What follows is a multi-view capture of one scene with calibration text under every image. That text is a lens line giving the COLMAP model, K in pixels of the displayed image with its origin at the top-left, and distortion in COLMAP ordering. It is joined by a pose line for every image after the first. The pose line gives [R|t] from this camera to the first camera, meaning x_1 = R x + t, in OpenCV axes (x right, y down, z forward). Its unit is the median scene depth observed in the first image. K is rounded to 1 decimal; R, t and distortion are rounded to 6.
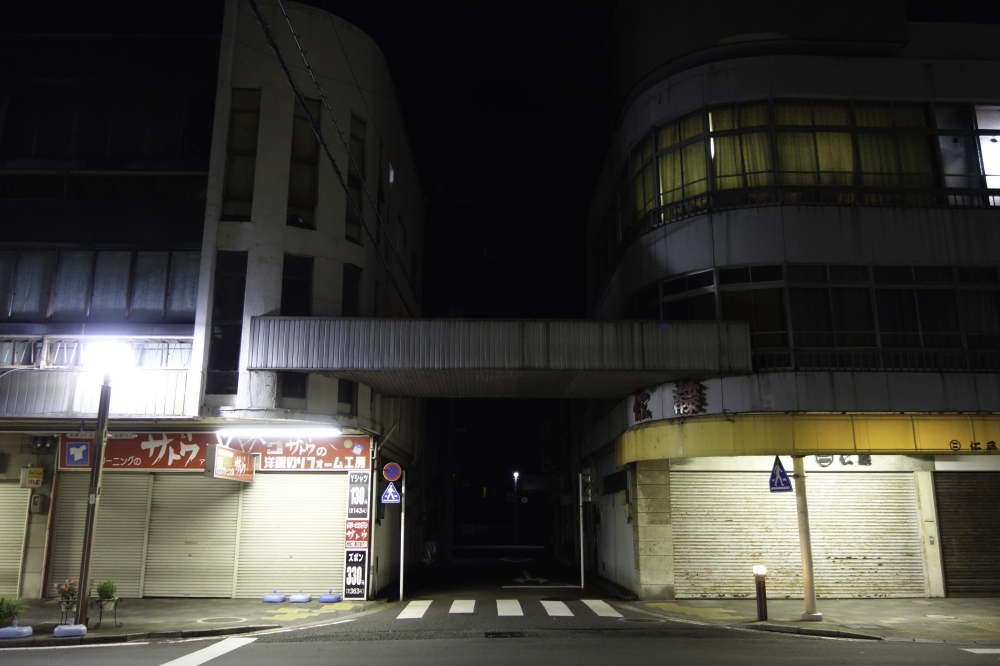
lens RADIAL K [[785.1, 0, 500.0], [0, 785.1, 330.5], [0, 0, 1]] dist [0.001633, -0.003582]
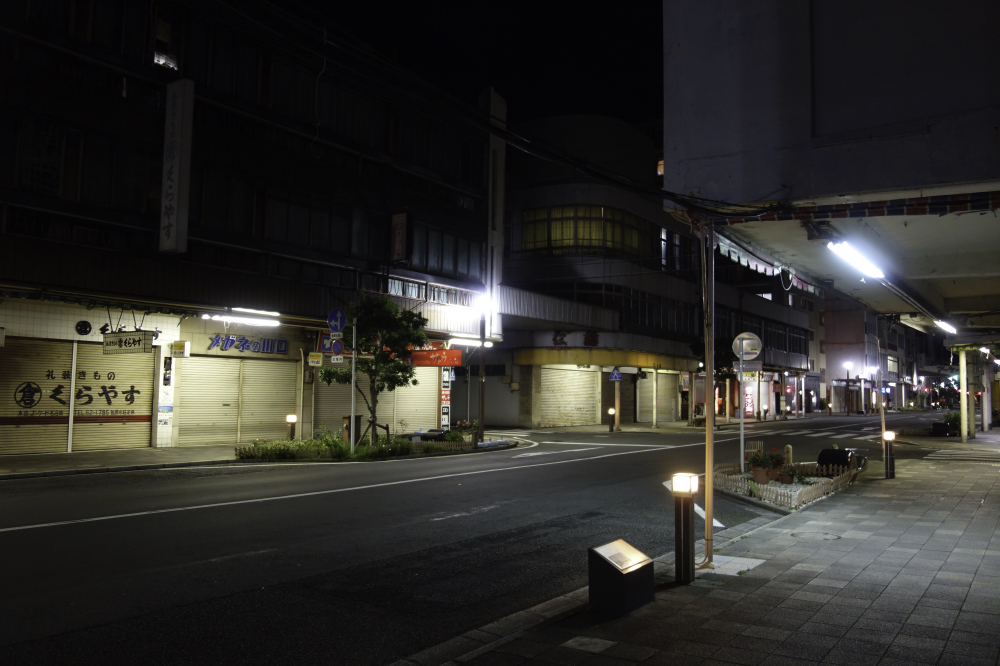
lens RADIAL K [[785.1, 0, 501.2], [0, 785.1, 334.4], [0, 0, 1]] dist [0.001633, -0.003582]
pose [[0.593151, 0.067524, 0.802254, -1.558078], [-0.200164, 0.977556, 0.065714, -0.022324], [-0.779812, -0.199561, 0.593355, -0.126134]]
